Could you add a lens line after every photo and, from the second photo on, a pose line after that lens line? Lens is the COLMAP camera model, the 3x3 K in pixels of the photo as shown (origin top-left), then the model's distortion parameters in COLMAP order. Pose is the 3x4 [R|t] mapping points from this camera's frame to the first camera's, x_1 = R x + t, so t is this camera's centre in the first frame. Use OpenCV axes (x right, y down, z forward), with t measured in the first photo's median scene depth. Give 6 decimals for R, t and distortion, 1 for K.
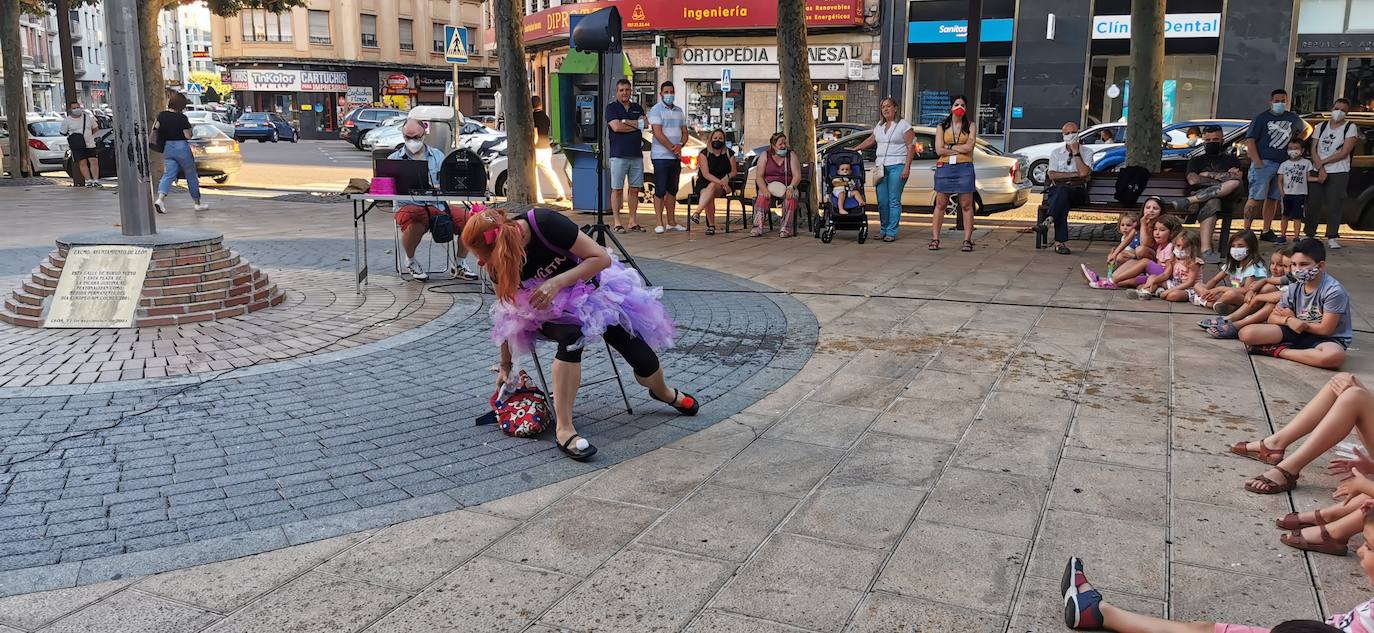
lens RADIAL K [[1068.4, 0, 679.0], [0, 1068.4, 312.0], [0, 0, 1]] dist [0.059732, -0.081904]
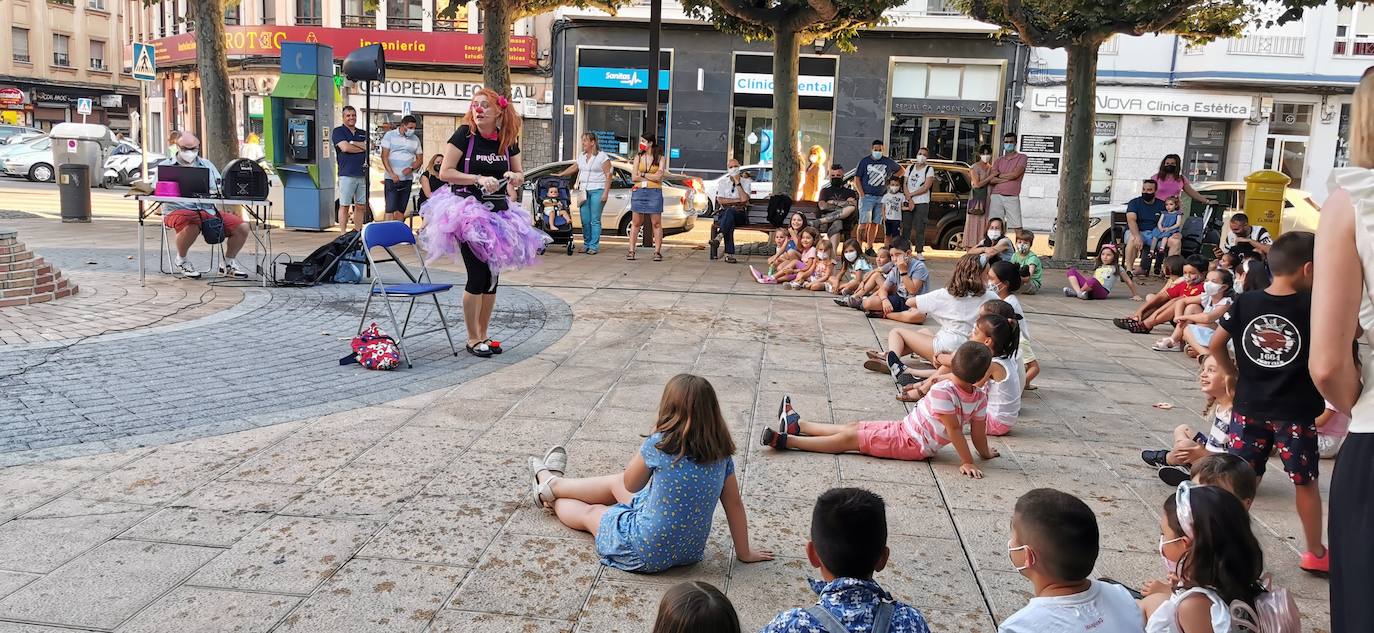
lens RADIAL K [[1068.4, 0, 684.2], [0, 1068.4, 308.1], [0, 0, 1]] dist [0.059732, -0.081904]
pose [[0.948273, -0.011491, 0.317247, -0.081516], [0.023482, 0.999146, -0.033999, 0.036082], [-0.316586, 0.039690, 0.947733, -0.143692]]
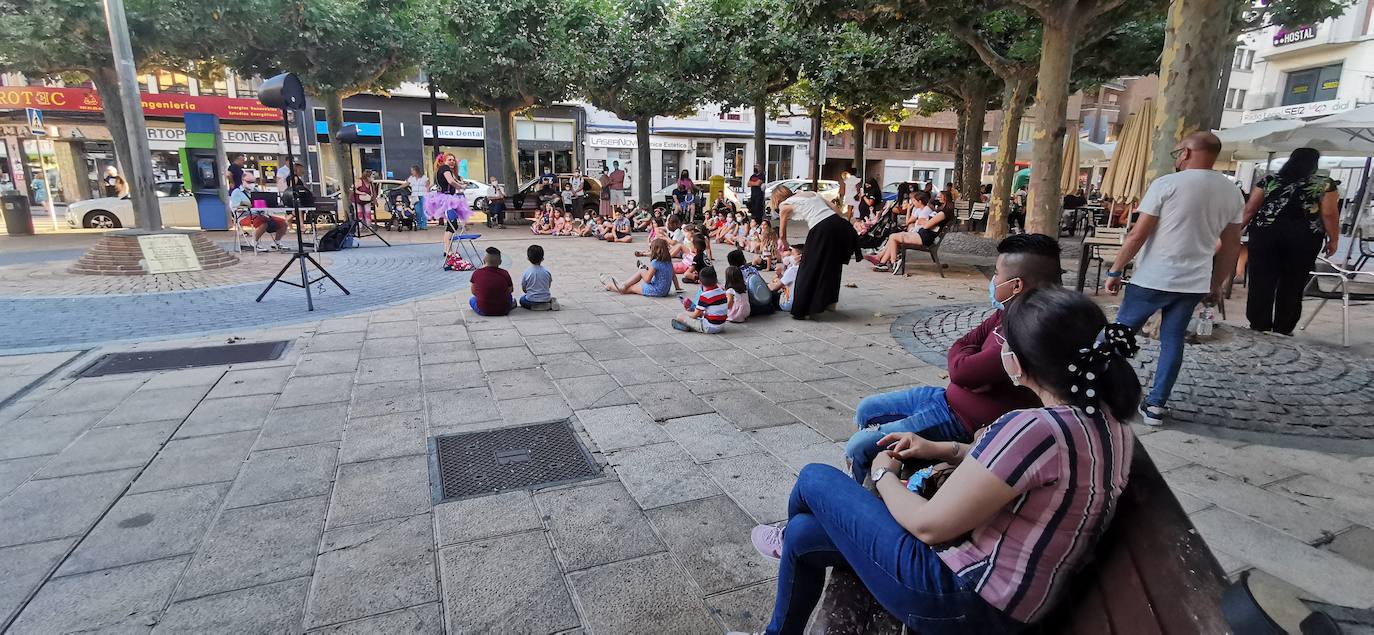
lens RADIAL K [[634.0, 0, 688.5], [0, 634.0, 311.7], [0, 0, 1]] dist [-0.008855, 0.009837]
pose [[0.670820, -0.152129, 0.725850, -0.421817], [0.132213, 0.987588, 0.084796, 0.062988], [-0.729740, 0.039084, 0.682606, -0.296534]]
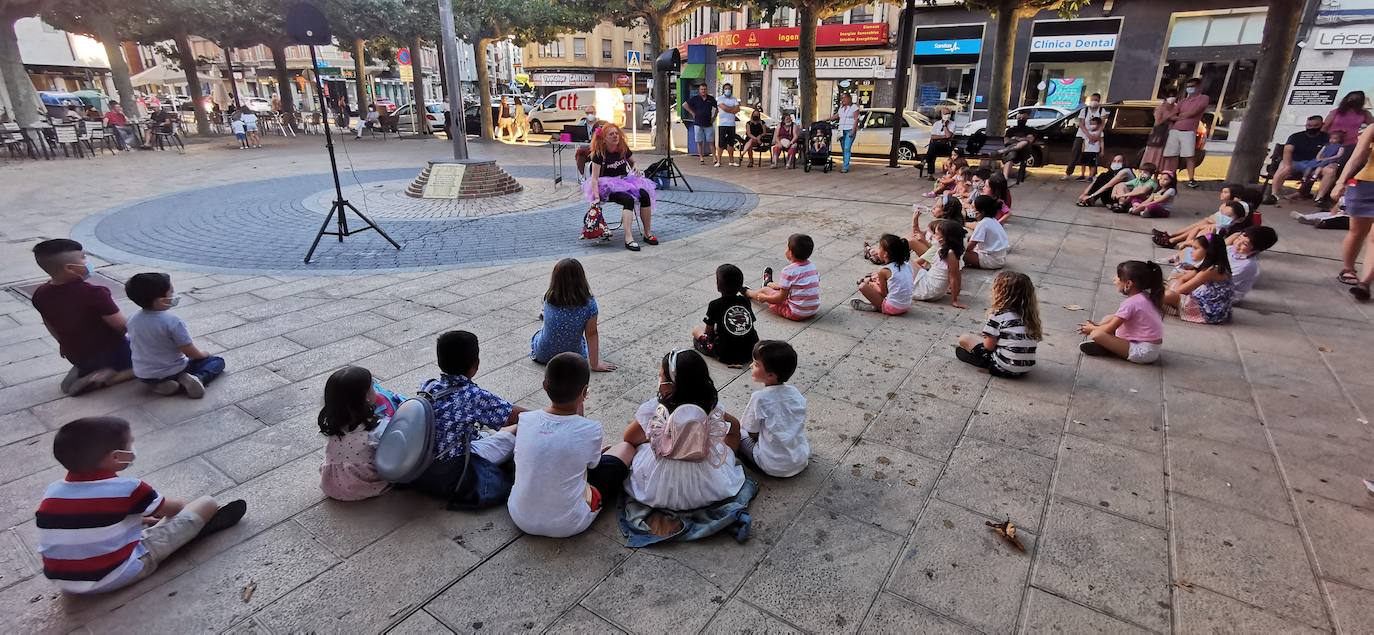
lens RADIAL K [[634.0, 0, 679.5], [0, 634.0, 316.0], [0, 0, 1]] dist [-0.008855, 0.009837]
pose [[0.983673, 0.057162, -0.170647, 0.120755], [-0.031185, 0.988012, 0.151195, 0.023474], [0.177244, -0.143404, 0.973663, -0.162211]]
